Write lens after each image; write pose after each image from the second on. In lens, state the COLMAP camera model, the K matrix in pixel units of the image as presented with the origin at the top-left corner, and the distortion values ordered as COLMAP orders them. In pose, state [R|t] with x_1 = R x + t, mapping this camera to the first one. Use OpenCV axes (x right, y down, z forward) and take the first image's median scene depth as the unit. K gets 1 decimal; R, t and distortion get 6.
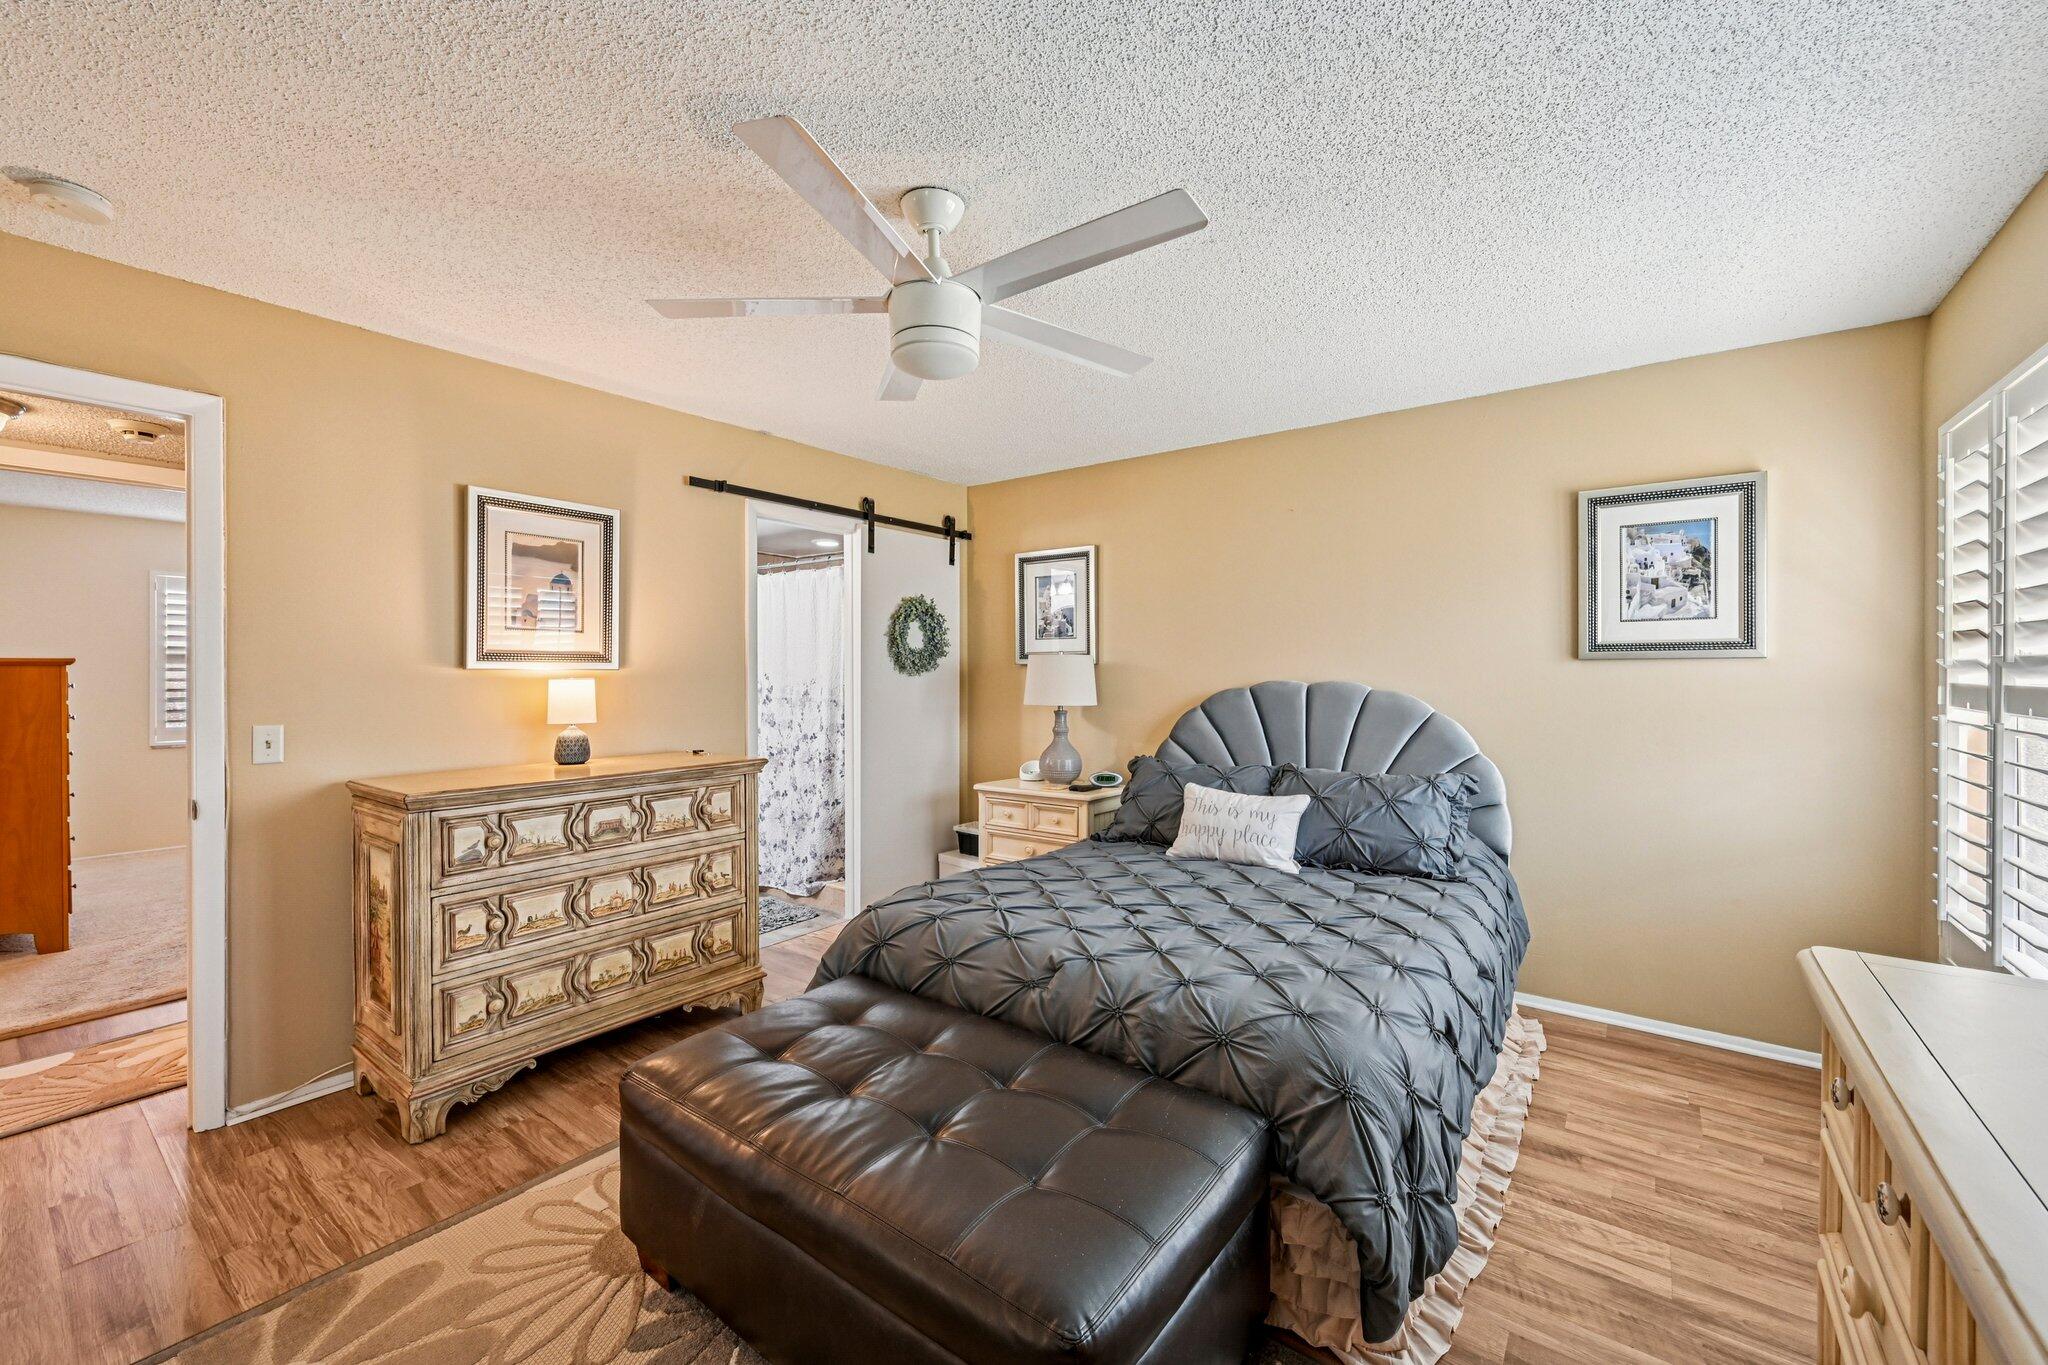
lens RADIAL K [[824.1, 0, 1024.0], [0, 824.1, 682.5], [0, 0, 1]] dist [0.000565, -0.000056]
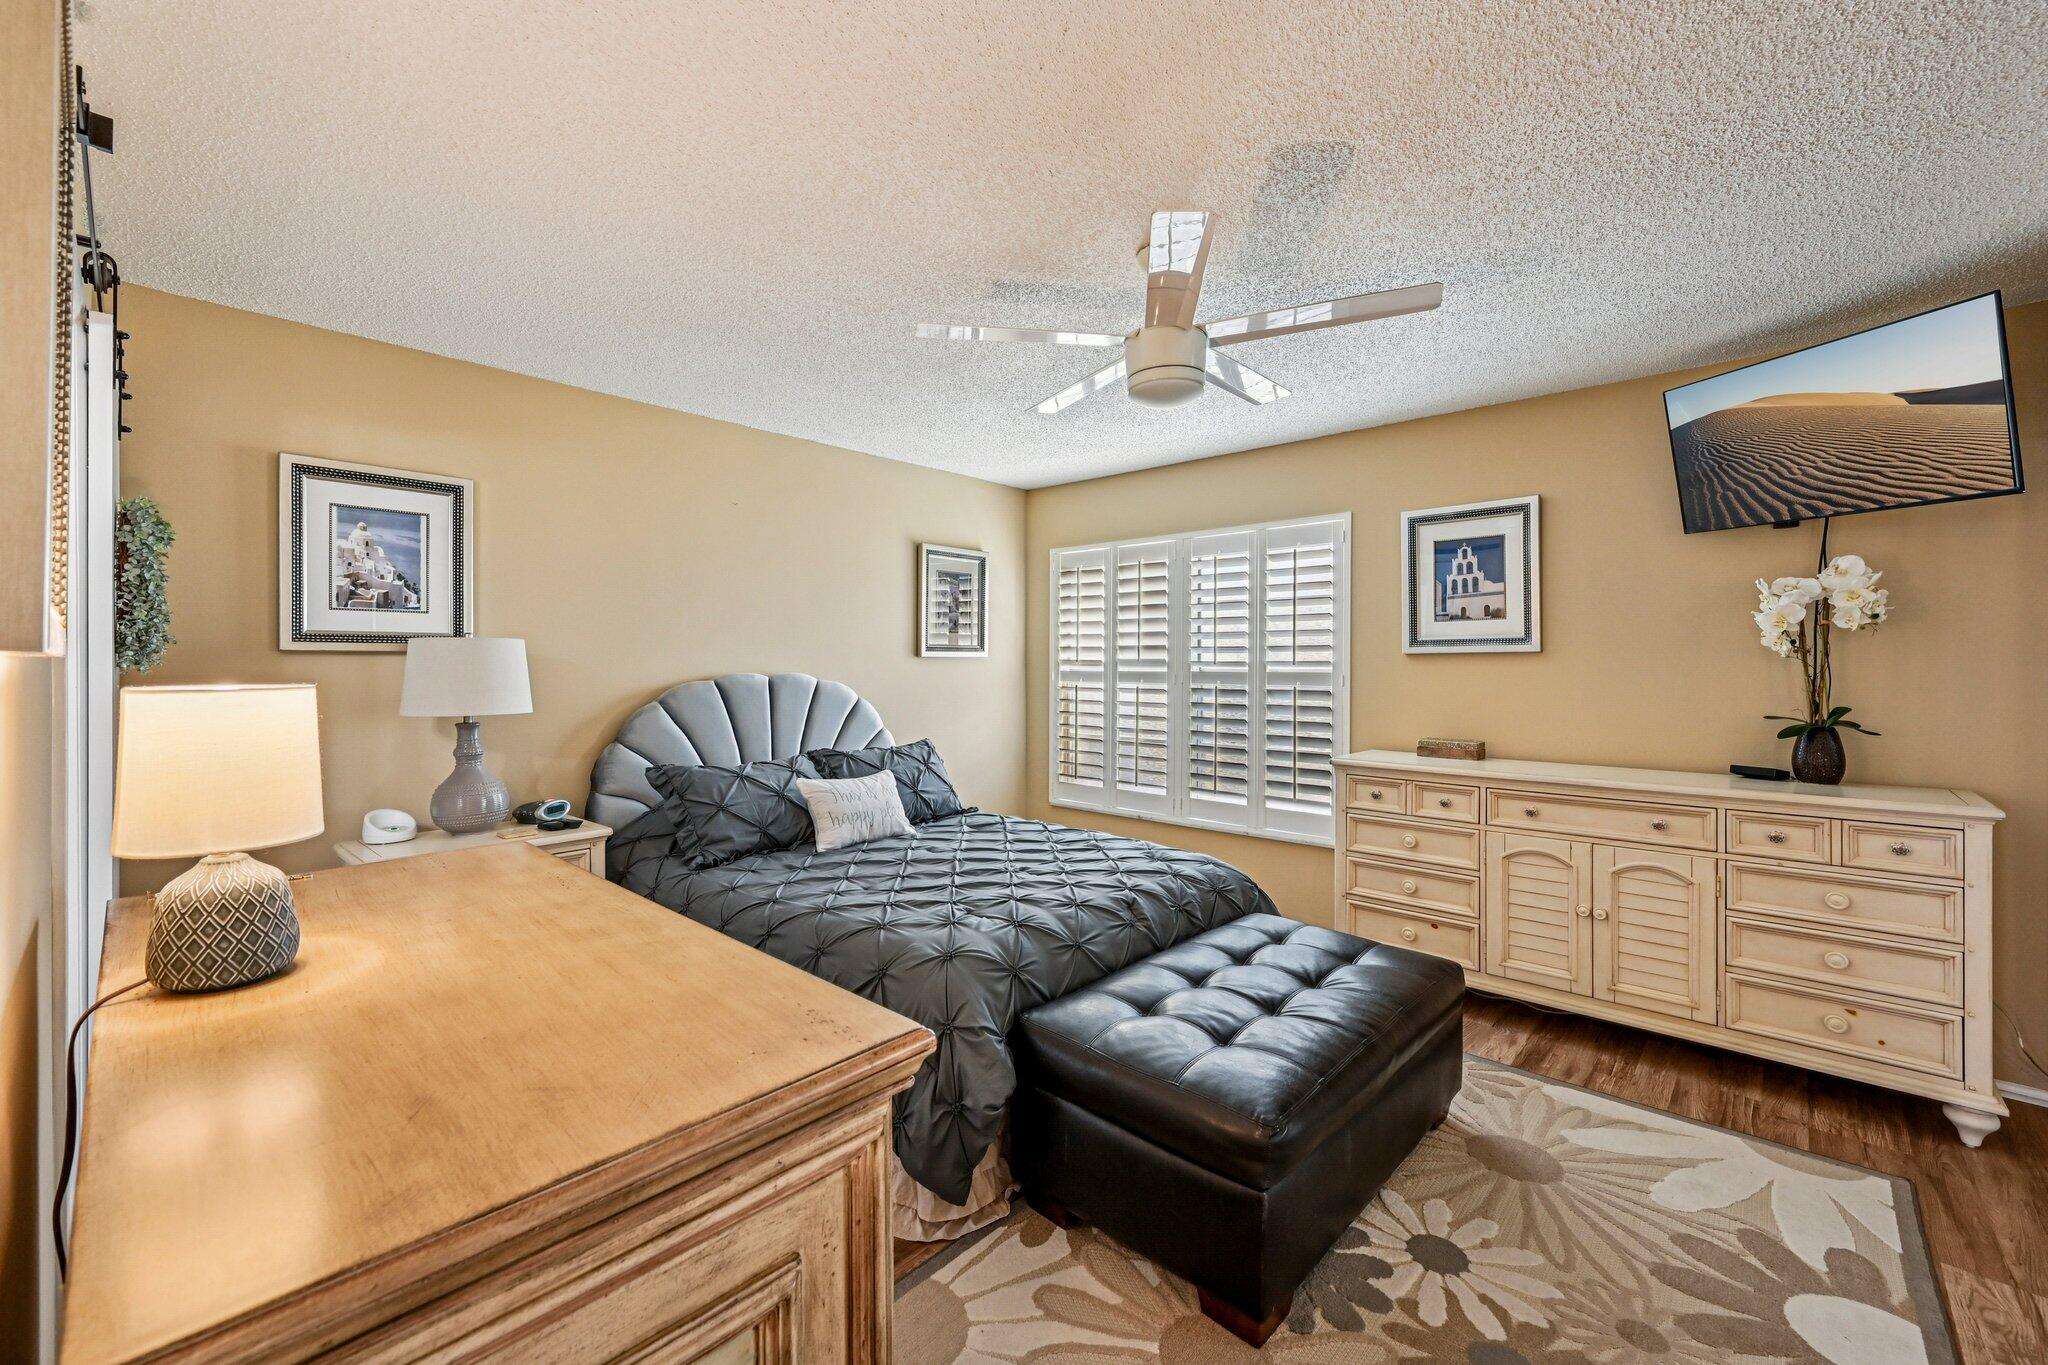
lens RADIAL K [[827.9, 0, 1026.0], [0, 827.9, 660.7], [0, 0, 1]] dist [0.000075, -0.000237]
pose [[0.099398, -0.000177, 0.995048, -0.570327], [0.006598, 0.999978, -0.000481, -0.012621], [-0.995026, 0.006613, 0.099397, 0.479526]]
